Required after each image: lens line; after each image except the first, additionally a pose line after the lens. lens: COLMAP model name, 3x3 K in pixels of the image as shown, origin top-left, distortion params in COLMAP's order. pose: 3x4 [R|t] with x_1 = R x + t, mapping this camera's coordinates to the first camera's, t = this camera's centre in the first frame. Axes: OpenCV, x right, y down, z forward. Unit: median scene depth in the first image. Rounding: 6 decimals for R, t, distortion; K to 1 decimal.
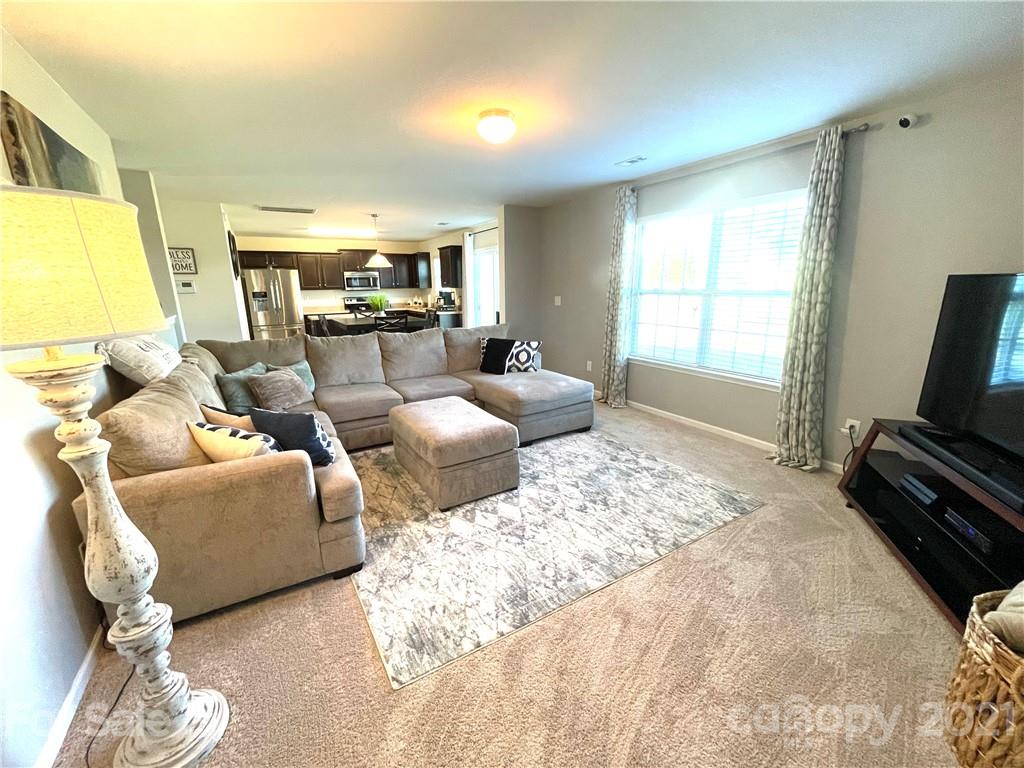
lens RADIAL K [[411.8, 0, 512.0], [0, 411.8, 384.0], [0, 0, 1]] dist [-0.001560, -0.000528]
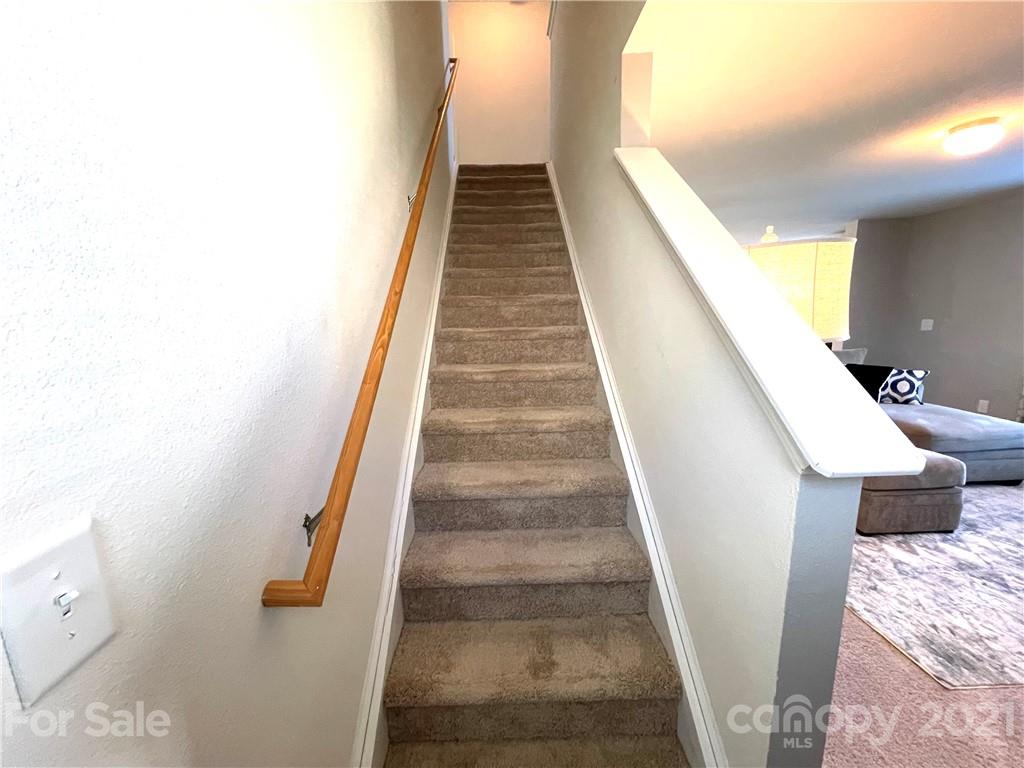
lens RADIAL K [[411.8, 0, 512.0], [0, 411.8, 384.0], [0, 0, 1]] dist [-0.001560, -0.000528]
pose [[0.868436, 0.080338, -0.489249, -0.402550], [-0.106318, 0.994005, -0.025496, 0.058316], [0.484268, 0.074157, 0.871771, -0.258211]]
